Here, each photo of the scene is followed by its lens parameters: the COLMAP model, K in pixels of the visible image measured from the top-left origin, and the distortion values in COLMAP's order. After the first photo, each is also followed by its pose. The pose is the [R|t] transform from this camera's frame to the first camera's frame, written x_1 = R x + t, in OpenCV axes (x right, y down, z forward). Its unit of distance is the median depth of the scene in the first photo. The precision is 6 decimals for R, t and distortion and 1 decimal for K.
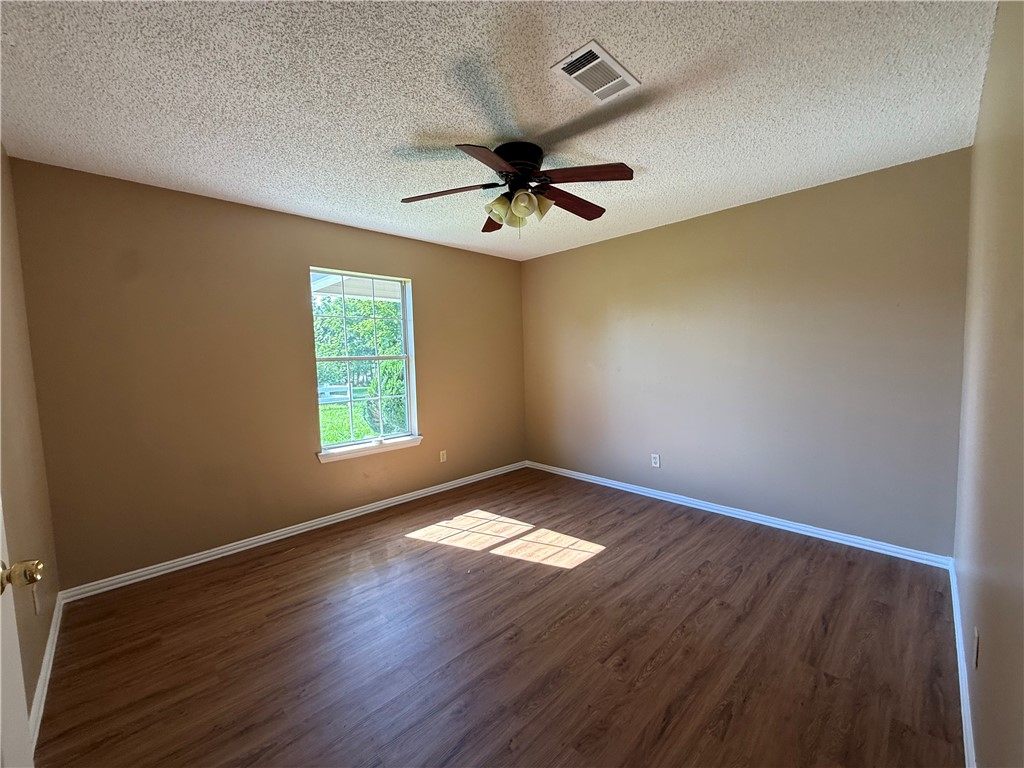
lens RADIAL K [[413.0, 0, 512.9], [0, 413.0, 388.0], [0, 0, 1]] dist [0.002828, 0.000419]
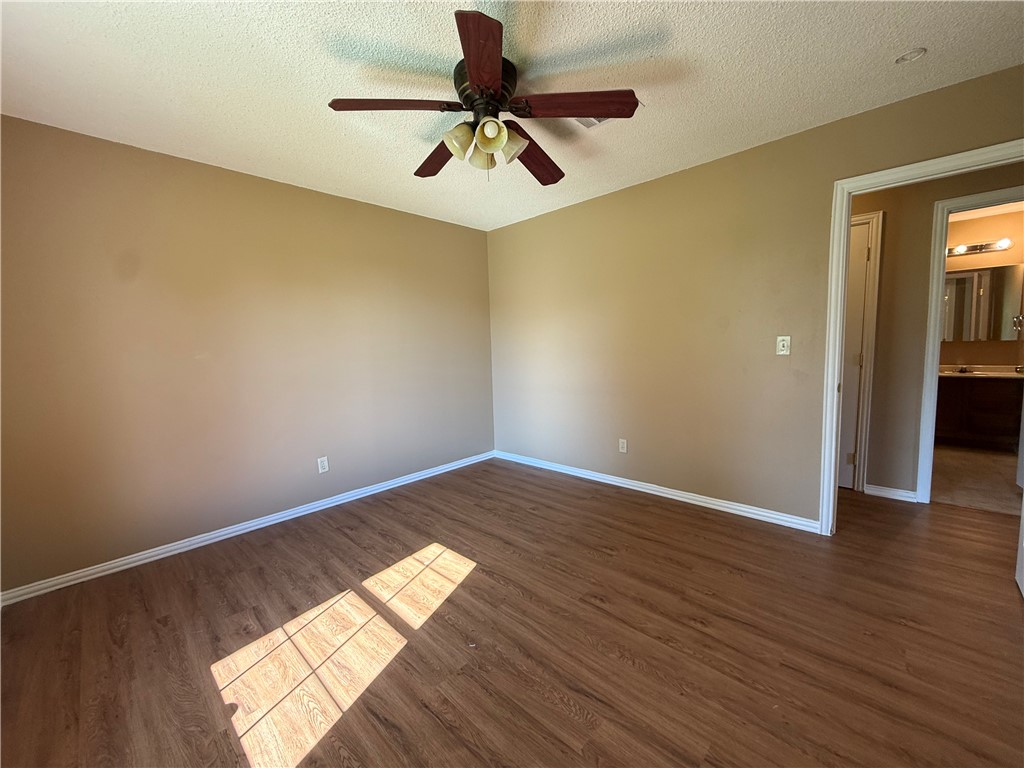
lens RADIAL K [[413.0, 0, 512.9], [0, 413.0, 388.0], [0, 0, 1]] dist [0.002828, 0.000419]
pose [[-0.045136, -0.080638, 0.995721, -0.625518], [0.107941, 0.990508, 0.085109, -0.012157], [-0.993132, 0.111320, -0.036003, 0.776211]]
